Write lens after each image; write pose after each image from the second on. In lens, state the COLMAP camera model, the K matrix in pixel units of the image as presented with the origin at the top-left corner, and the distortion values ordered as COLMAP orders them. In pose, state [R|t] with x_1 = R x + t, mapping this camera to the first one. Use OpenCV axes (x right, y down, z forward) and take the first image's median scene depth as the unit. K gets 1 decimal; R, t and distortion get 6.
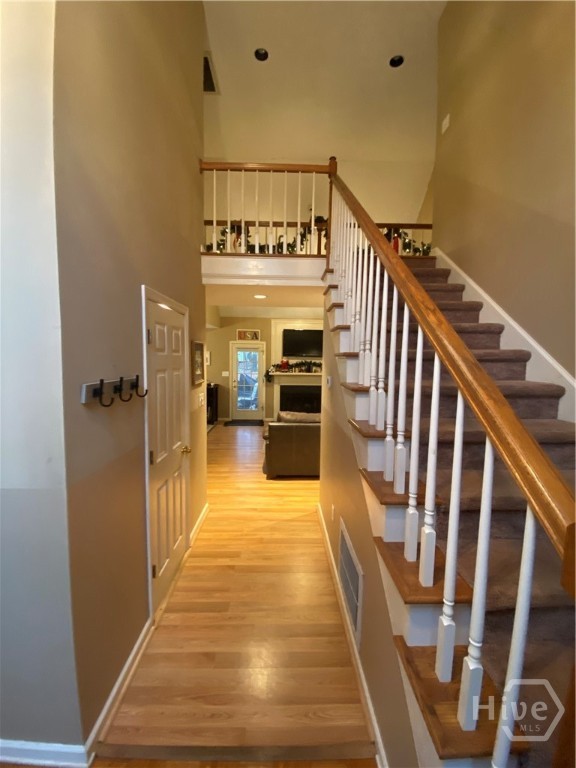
lens RADIAL K [[308.0, 0, 294.3], [0, 308.0, 386.3], [0, 0, 1]] dist [-0.003991, -0.010895]
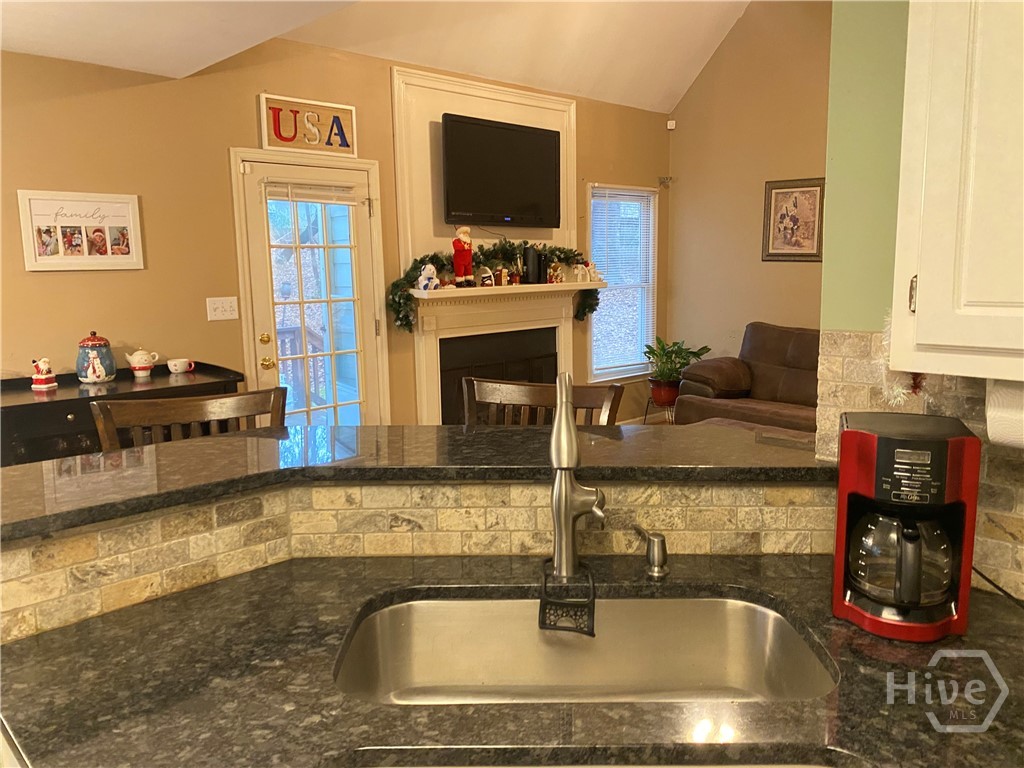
lens RADIAL K [[772.6, 0, 511.2], [0, 772.6, 382.3], [0, 0, 1]] dist [0.038305, -0.042806]
pose [[0.747279, -0.127655, 0.652134, -0.812424], [0.086375, 0.991709, 0.095151, -0.044491], [-0.658873, -0.014776, 0.752109, 0.908352]]
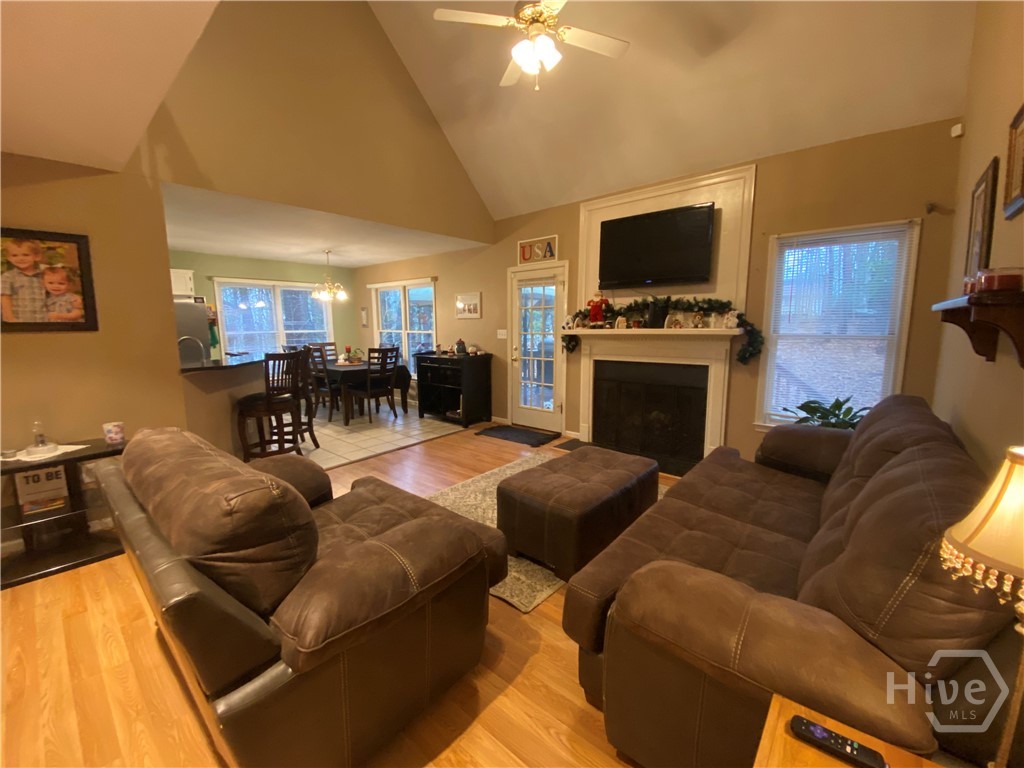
lens RADIAL K [[410.7, 0, 516.0], [0, 410.7, 387.5], [0, 0, 1]] dist [-0.003991, -0.010895]
pose [[0.740147, 0.079940, -0.667676, 0.494698], [-0.043120, 0.996507, 0.071510, -0.001137], [0.671061, -0.024138, 0.741009, 0.959644]]
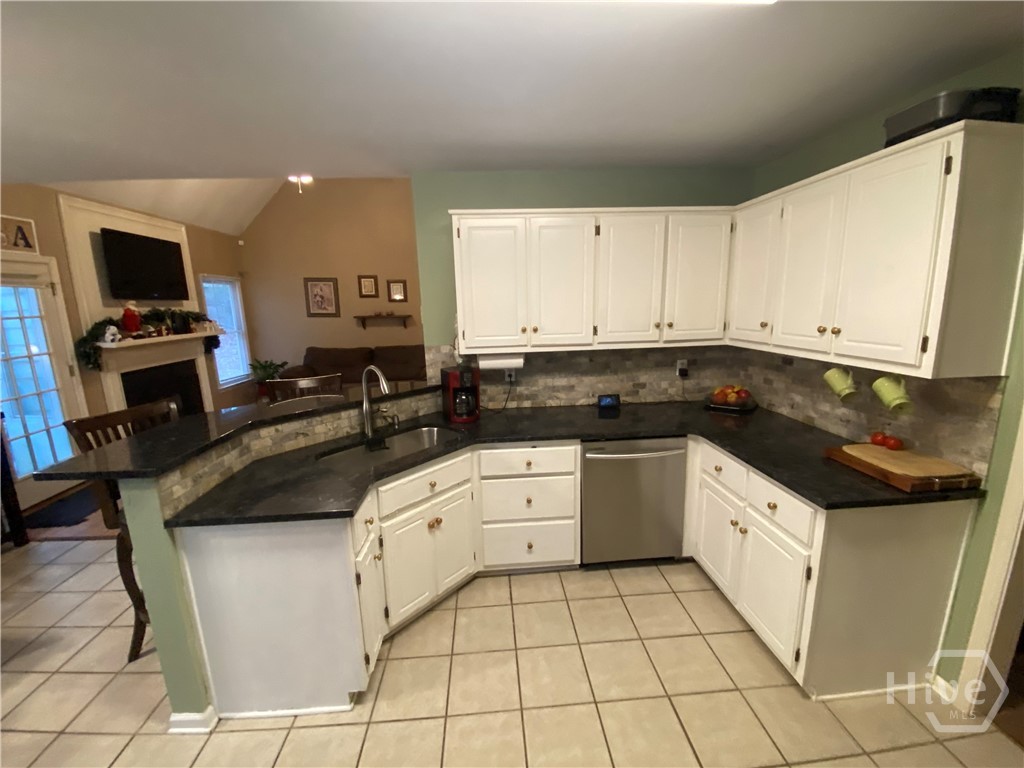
lens RADIAL K [[410.7, 0, 512.0], [0, 410.7, 383.5], [0, 0, 1]] dist [-0.003991, -0.010895]
pose [[-0.030250, -0.204732, 0.978350, -1.096630], [0.110779, 0.972082, 0.206846, -0.081006], [-0.993385, 0.114637, -0.006726, 0.962697]]
